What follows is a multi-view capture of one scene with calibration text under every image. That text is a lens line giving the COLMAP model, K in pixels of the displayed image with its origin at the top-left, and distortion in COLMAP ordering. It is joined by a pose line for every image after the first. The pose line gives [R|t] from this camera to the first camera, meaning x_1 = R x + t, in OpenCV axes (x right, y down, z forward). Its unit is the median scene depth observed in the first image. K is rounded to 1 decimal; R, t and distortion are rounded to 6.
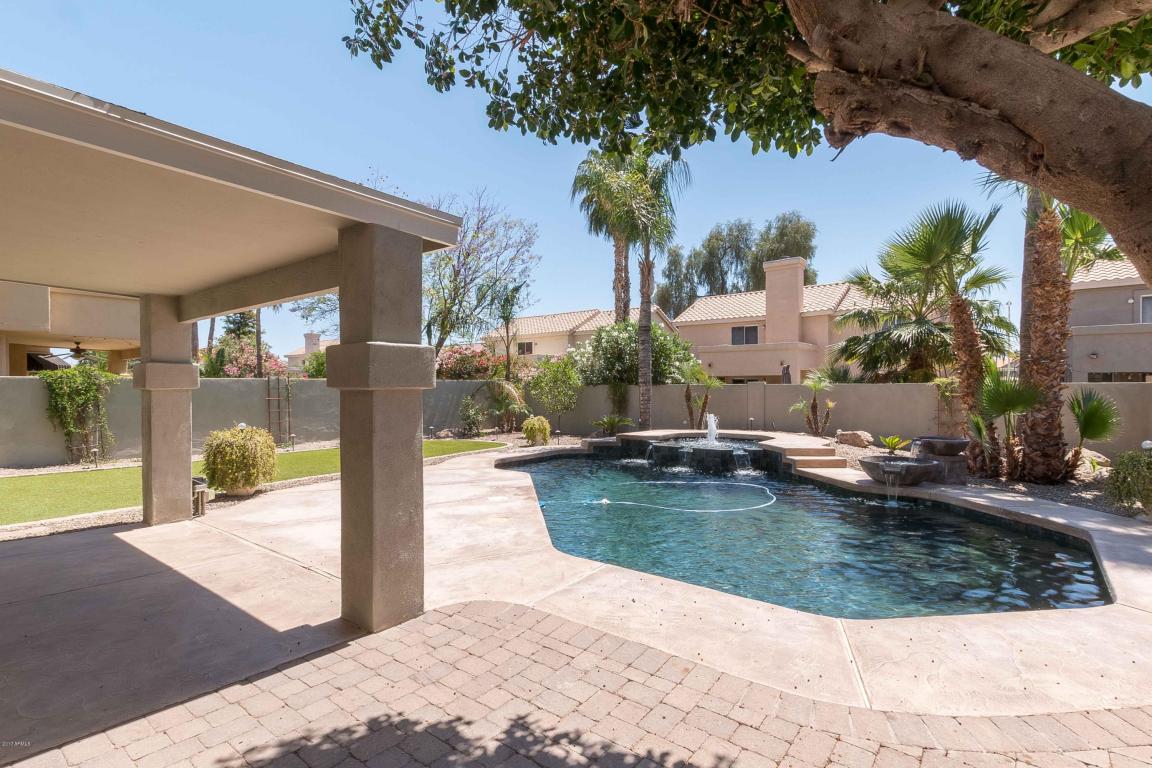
lens RADIAL K [[524.5, 0, 575.5], [0, 524.5, 387.7], [0, 0, 1]] dist [-0.000183, 0.000131]
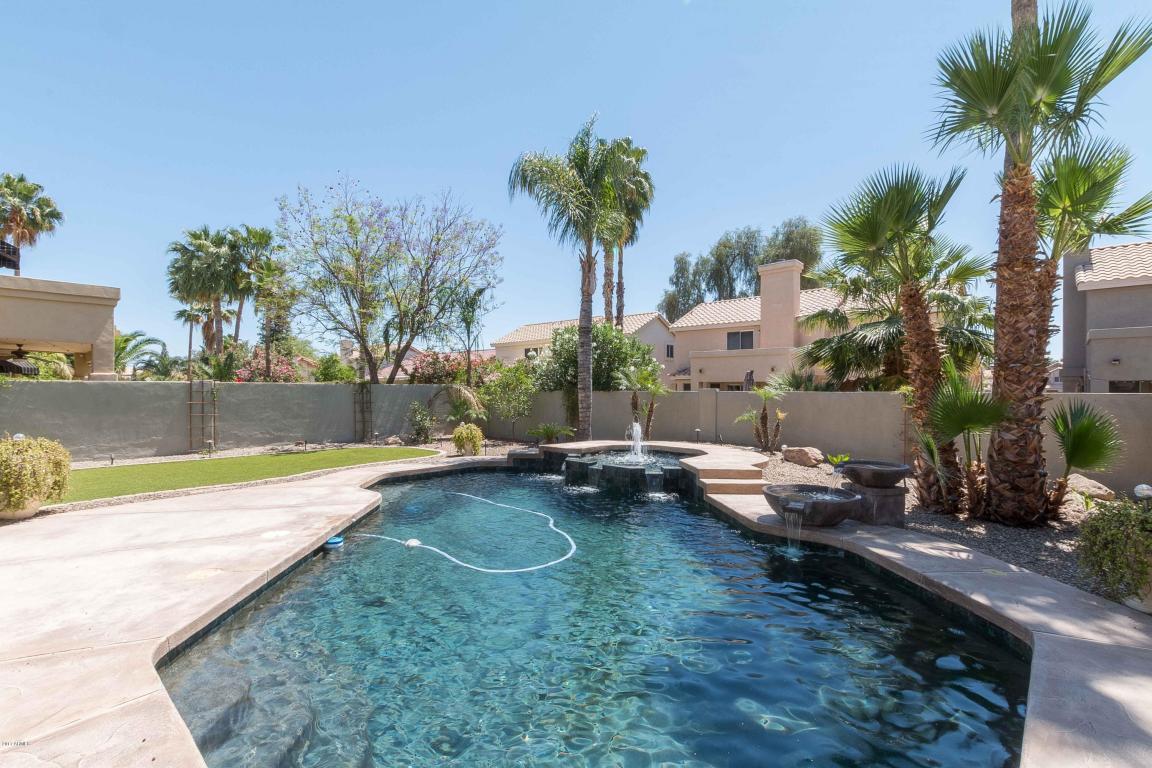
lens RADIAL K [[491.5, 0, 575.7], [0, 491.5, 389.1], [0, 0, 1]] dist [0.000340, 0.000129]
pose [[0.997740, 0.006908, -0.066837, 0.218515], [-0.007300, 0.999958, -0.005620, -0.004988], [0.066795, 0.006095, 0.997748, 0.174982]]
